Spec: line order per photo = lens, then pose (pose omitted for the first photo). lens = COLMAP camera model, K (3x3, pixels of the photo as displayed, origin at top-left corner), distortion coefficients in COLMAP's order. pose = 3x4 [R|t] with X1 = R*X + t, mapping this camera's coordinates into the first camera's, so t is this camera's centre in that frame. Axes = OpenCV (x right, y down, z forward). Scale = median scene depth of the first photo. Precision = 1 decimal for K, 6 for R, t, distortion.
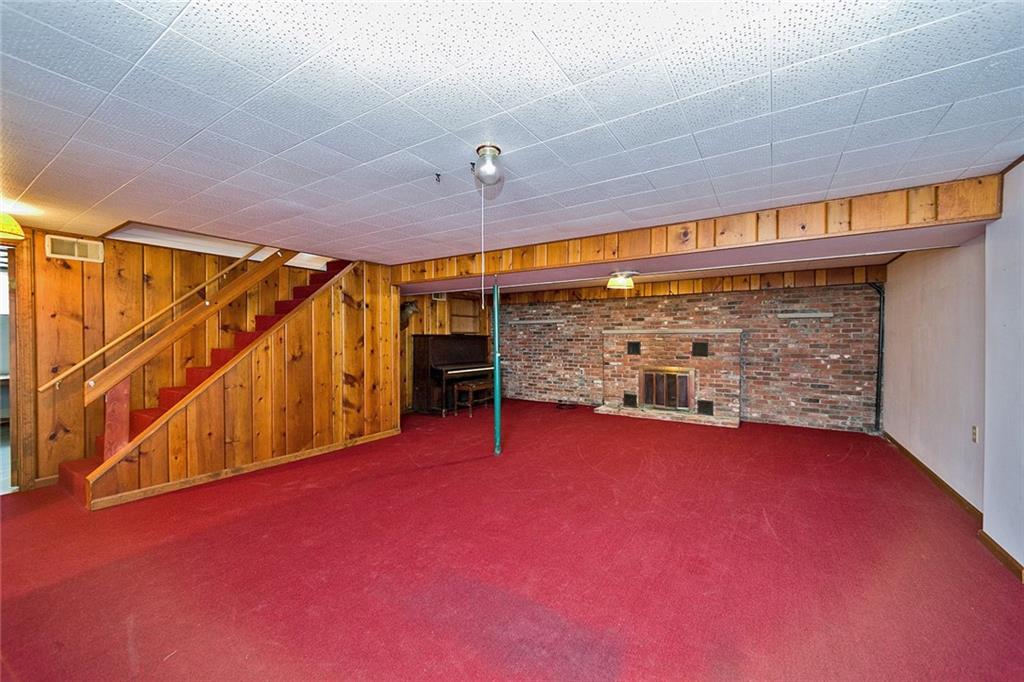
lens RADIAL K [[398.1, 0, 518.3], [0, 398.1, 344.5], [0, 0, 1]] dist [-0.000672, -0.000194]
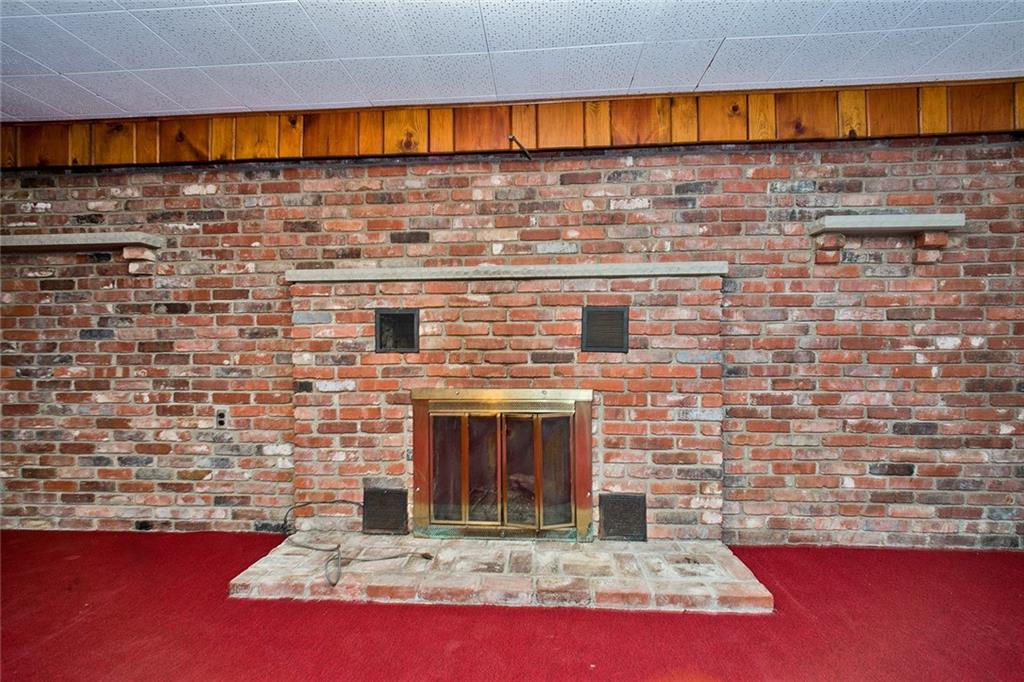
lens RADIAL K [[398.1, 0, 518.3], [0, 398.1, 344.5], [0, 0, 1]] dist [-0.000672, -0.000194]
pose [[0.878140, -0.003848, 0.478388, 0.245802], [0.014792, 0.999708, -0.019109, 0.028162], [-0.478175, 0.023857, 0.877941, 0.750816]]
